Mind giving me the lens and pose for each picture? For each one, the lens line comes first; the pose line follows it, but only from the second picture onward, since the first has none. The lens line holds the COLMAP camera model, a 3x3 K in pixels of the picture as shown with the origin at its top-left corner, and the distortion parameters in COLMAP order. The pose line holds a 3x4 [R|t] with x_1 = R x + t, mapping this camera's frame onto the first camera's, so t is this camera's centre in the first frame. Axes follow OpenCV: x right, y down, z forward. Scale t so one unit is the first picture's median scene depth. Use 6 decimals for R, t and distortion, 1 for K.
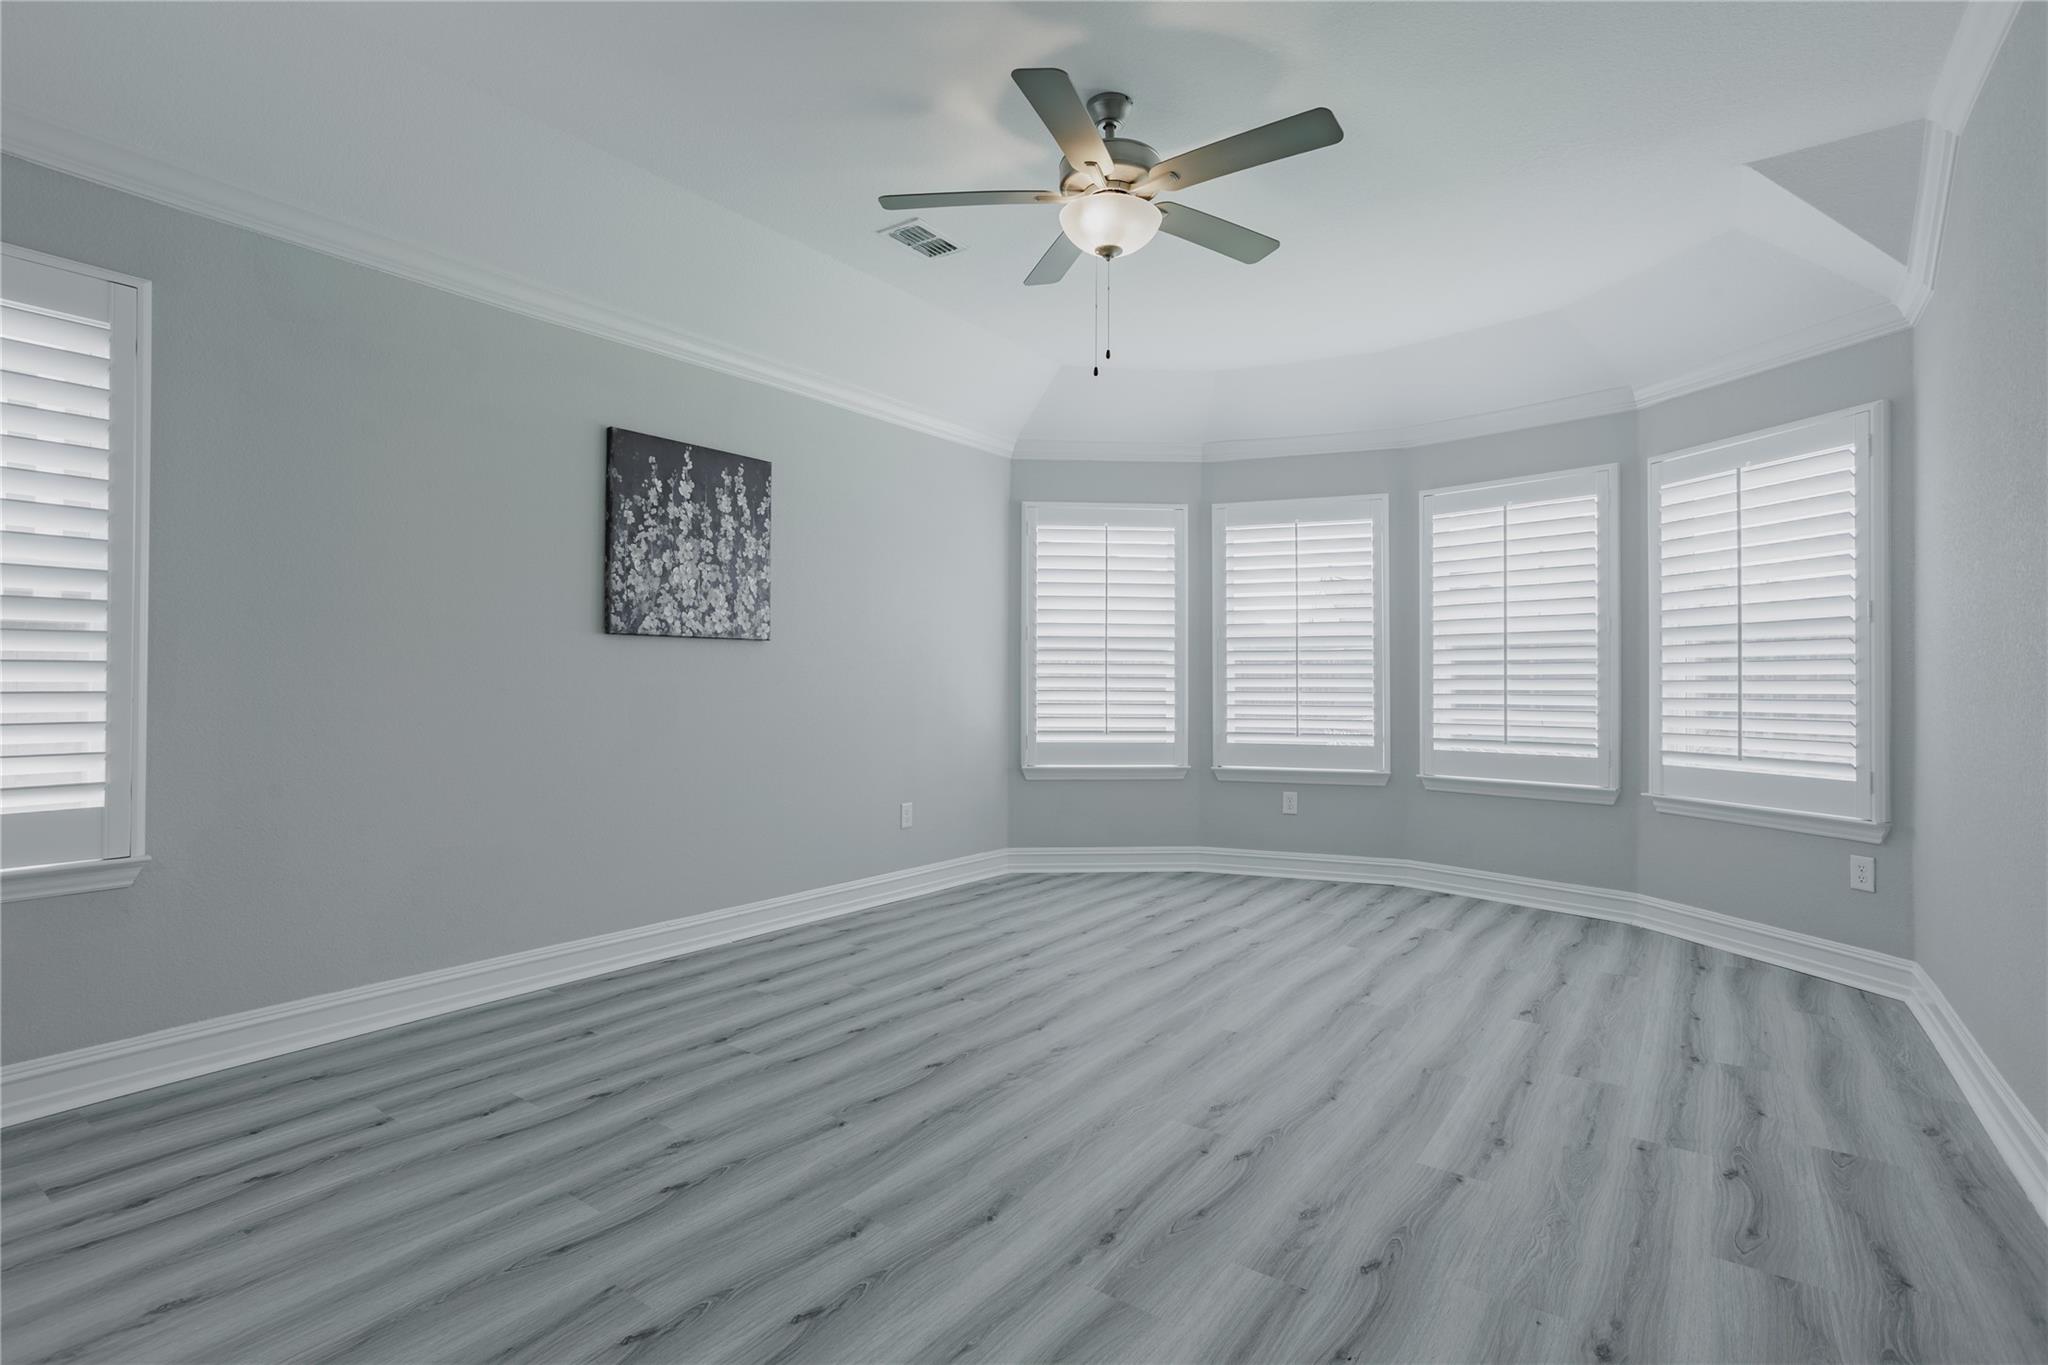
lens RADIAL K [[1016.3, 0, 1023.8], [0, 1016.3, 705.3], [0, 0, 1]] dist [-0.035683, 0.018476]
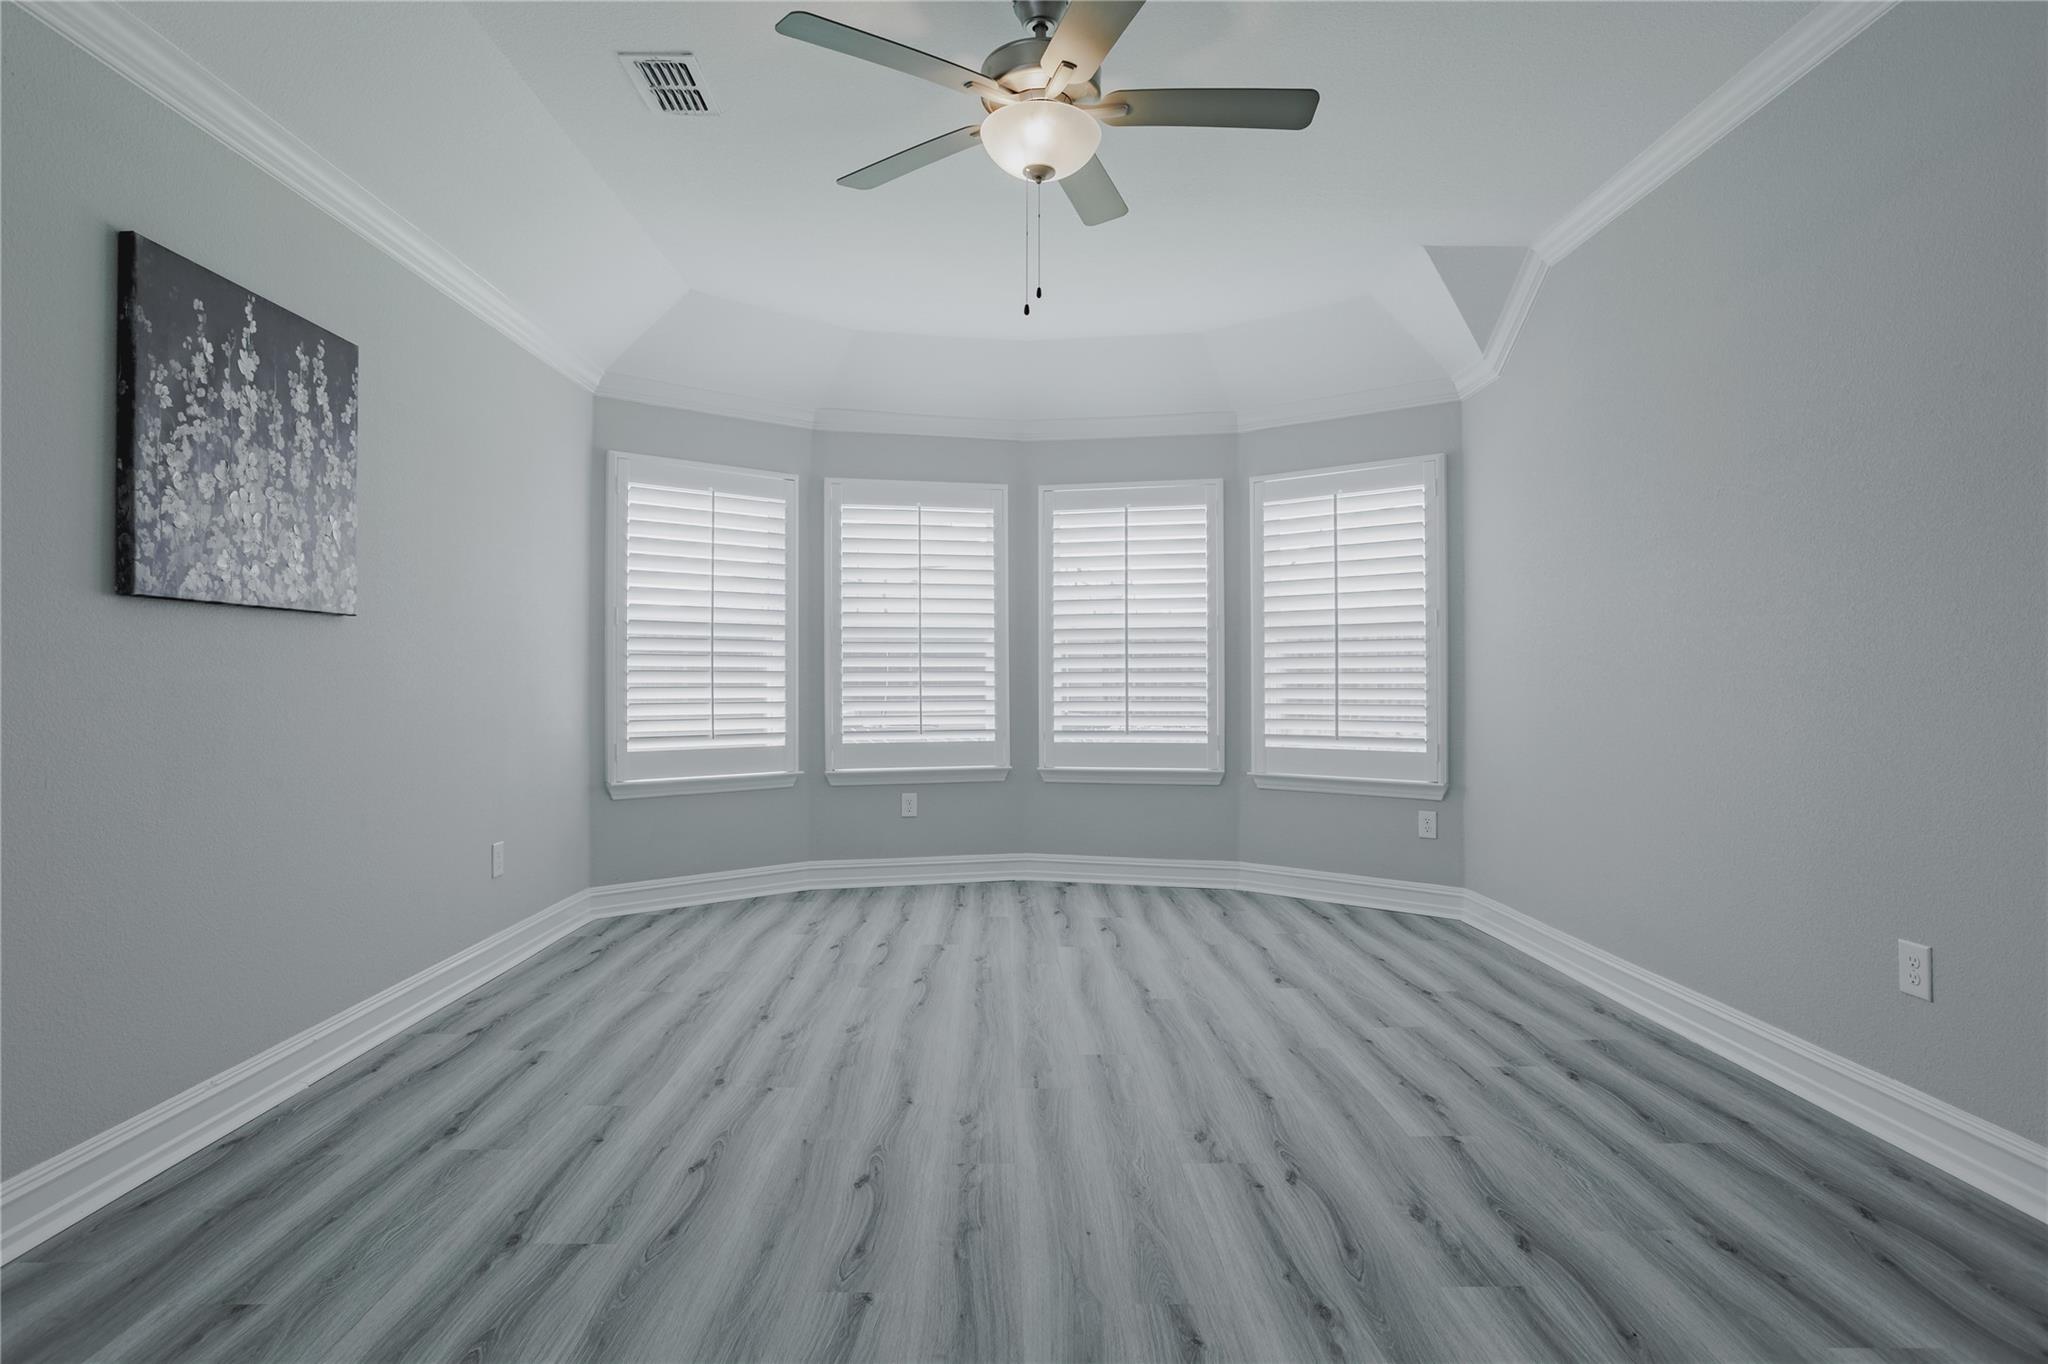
lens RADIAL K [[1051.0, 0, 1046.7], [0, 1051.0, 701.9], [0, 0, 1]] dist [-0.036986, 0.014932]
pose [[0.800456, -0.019207, 0.599083, -0.334319], [0.017928, 0.999806, 0.008101, -0.006694], [-0.599123, 0.004255, 0.800646, 0.218976]]
